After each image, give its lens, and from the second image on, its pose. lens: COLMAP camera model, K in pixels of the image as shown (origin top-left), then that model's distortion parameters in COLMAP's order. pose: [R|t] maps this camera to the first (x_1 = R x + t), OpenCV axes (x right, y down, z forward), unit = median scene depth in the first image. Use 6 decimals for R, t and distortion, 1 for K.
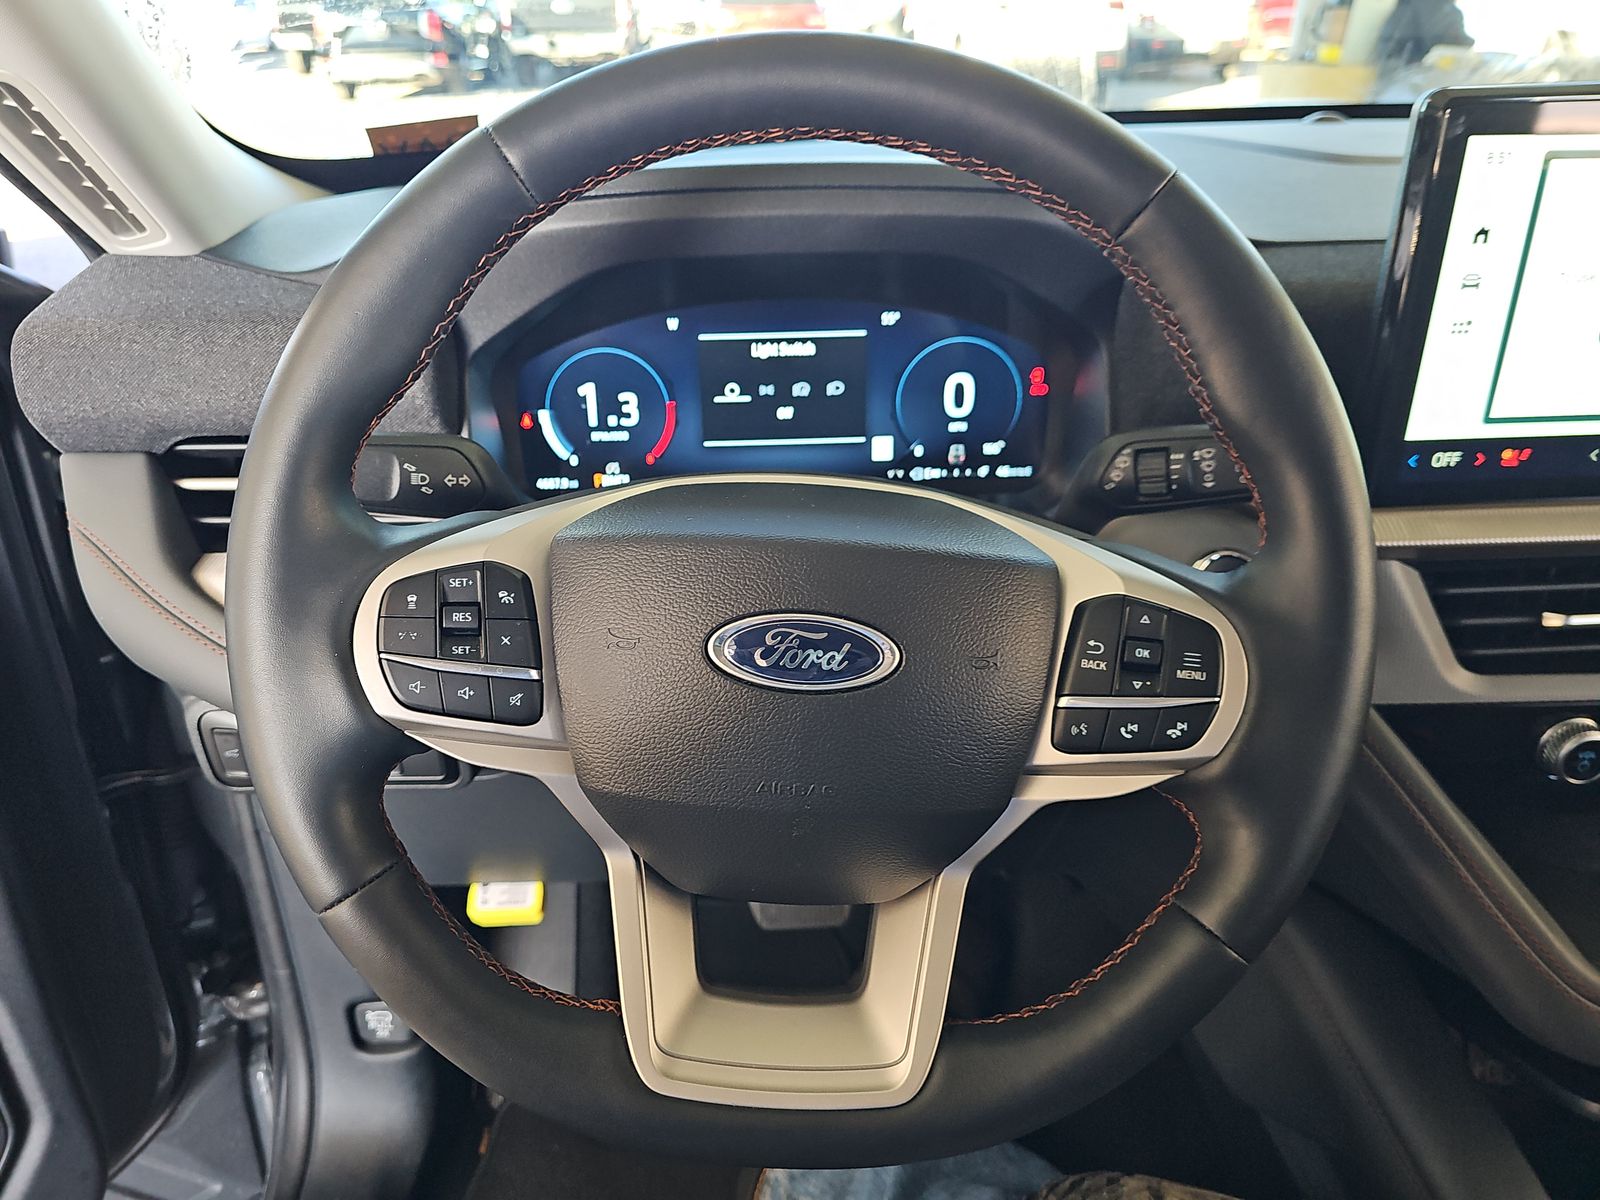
lens RADIAL K [[1071.4, 0, 800.0], [0, 1071.4, 600.0], [0, 0, 1]] dist [0.066550, -0.109952]
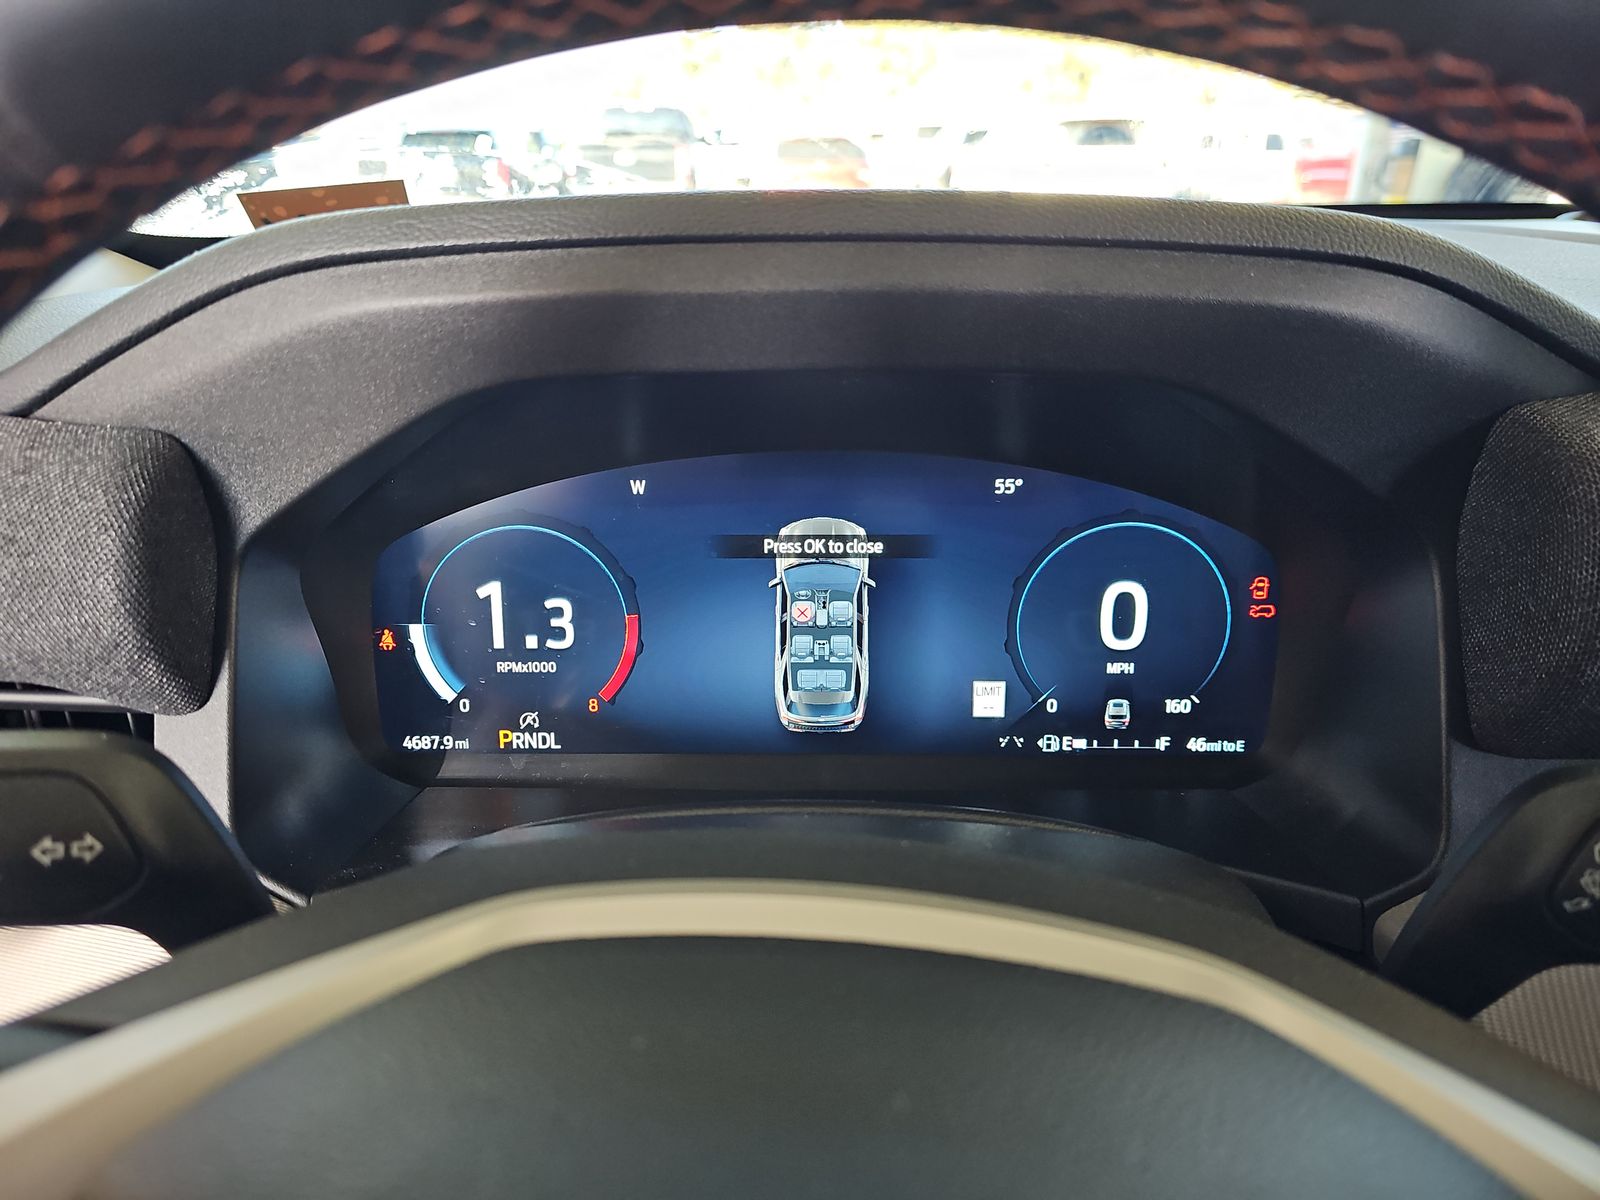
lens RADIAL K [[1080.0, 0, 800.0], [0, 1080.0, 600.0], [0, 0, 1]] dist [-0.003402, 0.000243]
pose [[0.998906, 0.028189, -0.037300, -0.005789], [-0.032453, 0.992345, -0.119158, -0.123118], [0.033655, 0.120238, 0.992174, 0.411829]]
